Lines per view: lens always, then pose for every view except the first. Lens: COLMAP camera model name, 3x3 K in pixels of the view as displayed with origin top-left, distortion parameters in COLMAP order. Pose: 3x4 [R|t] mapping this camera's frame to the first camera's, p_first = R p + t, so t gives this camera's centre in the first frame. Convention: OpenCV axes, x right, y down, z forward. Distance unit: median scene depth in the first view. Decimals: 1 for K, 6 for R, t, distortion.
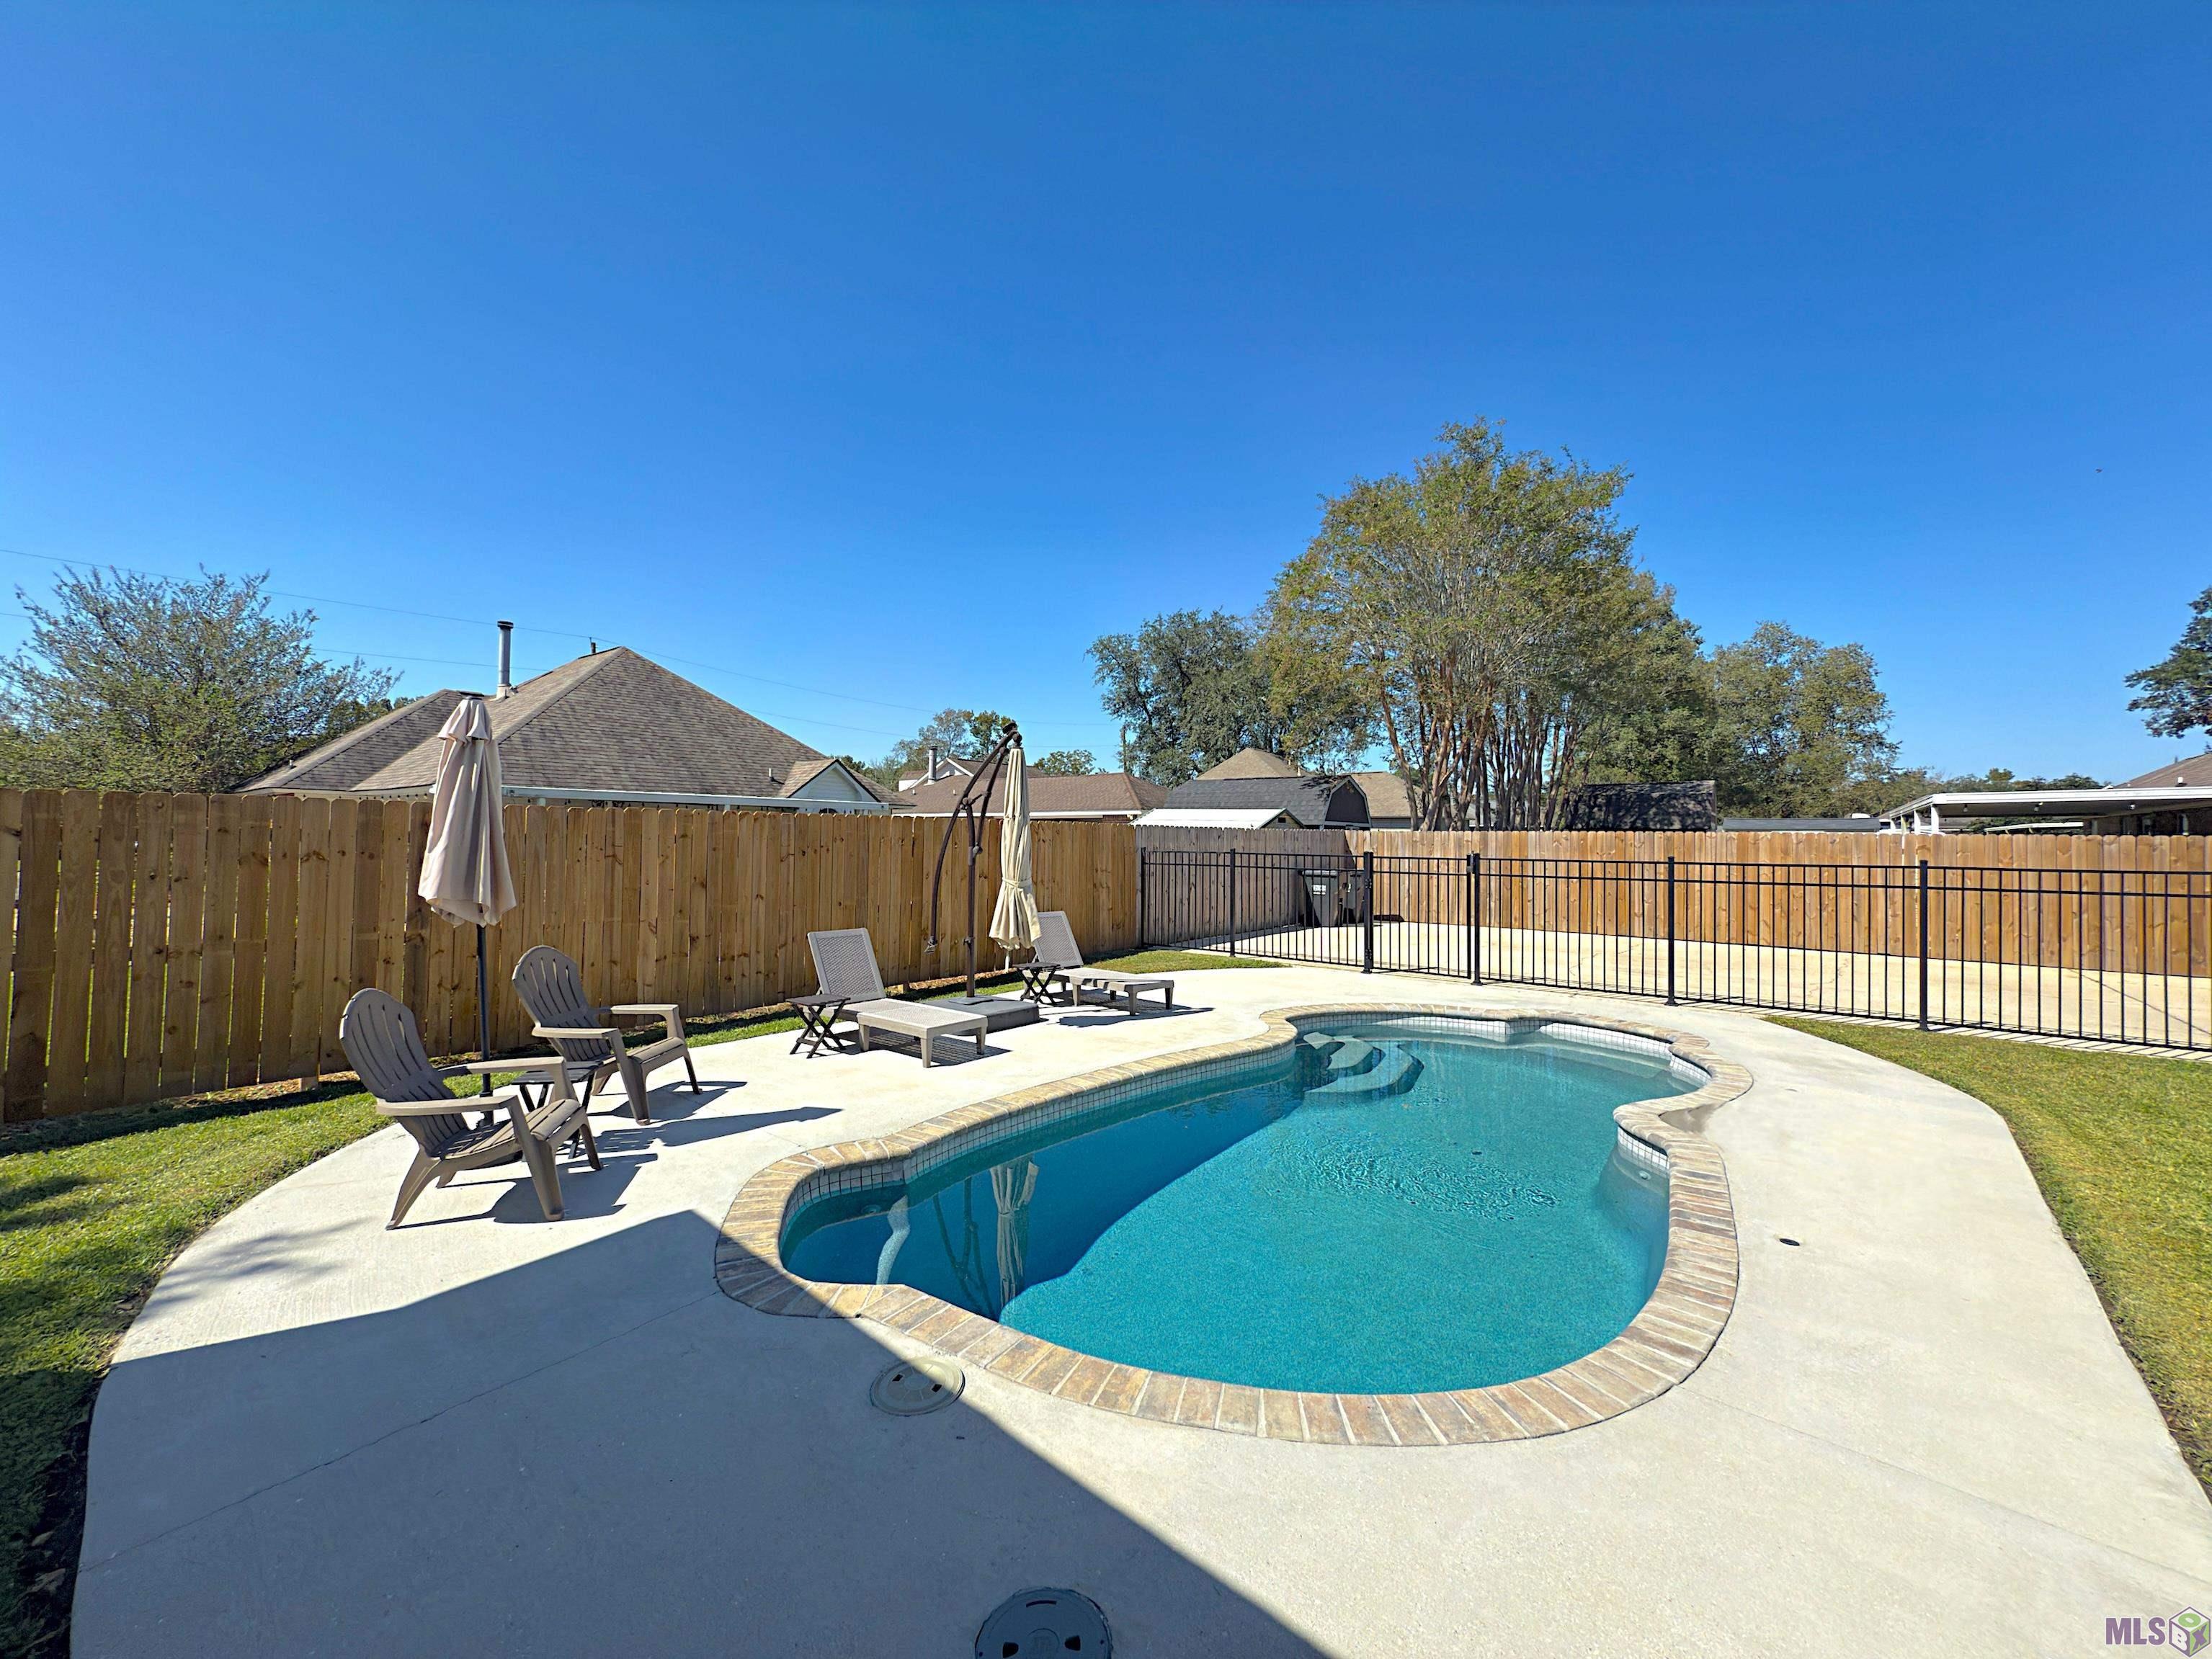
lens RADIAL K [[878.8, 0, 1106.0], [0, 878.8, 829.5], [0, 0, 1]] dist [0.001751, -0.000159]
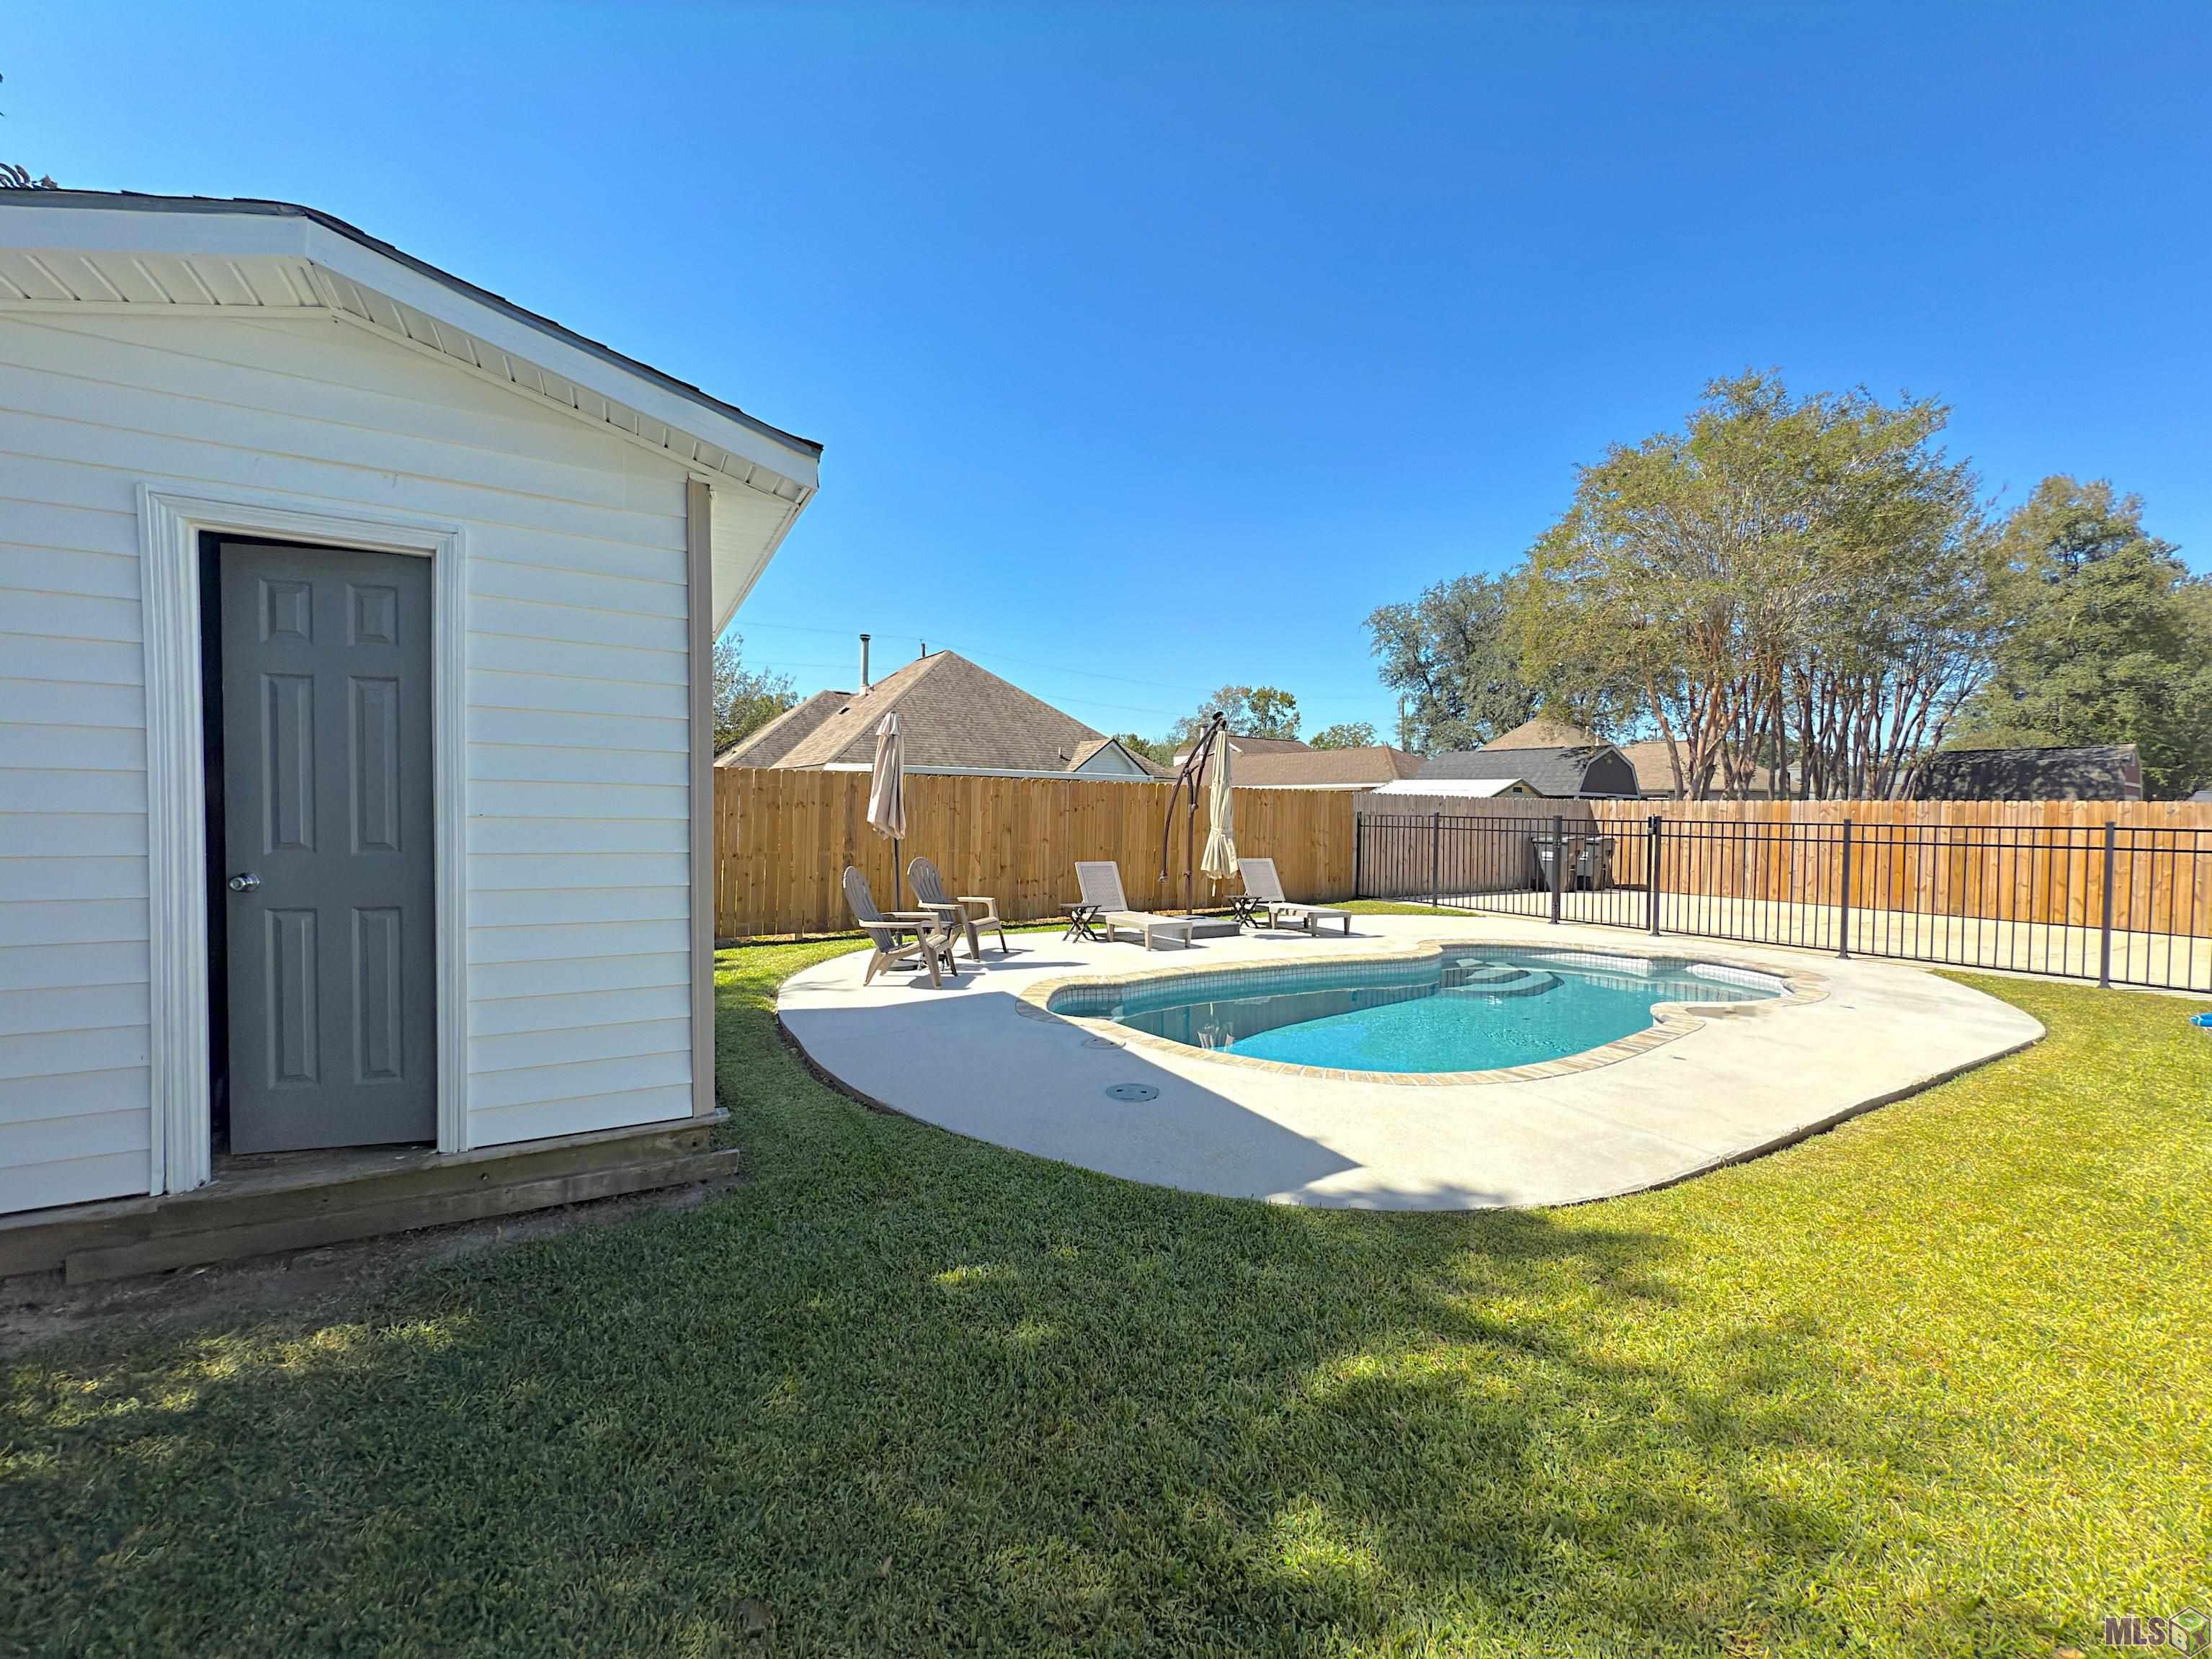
lens RADIAL K [[878.8, 0, 1106.0], [0, 878.8, 829.5], [0, 0, 1]] dist [0.001751, -0.000159]
pose [[0.949936, 0.013321, -0.312161, 0.066660], [-0.004623, 0.999581, 0.028588, 0.009324], [0.312411, -0.025714, 0.949599, -0.148647]]
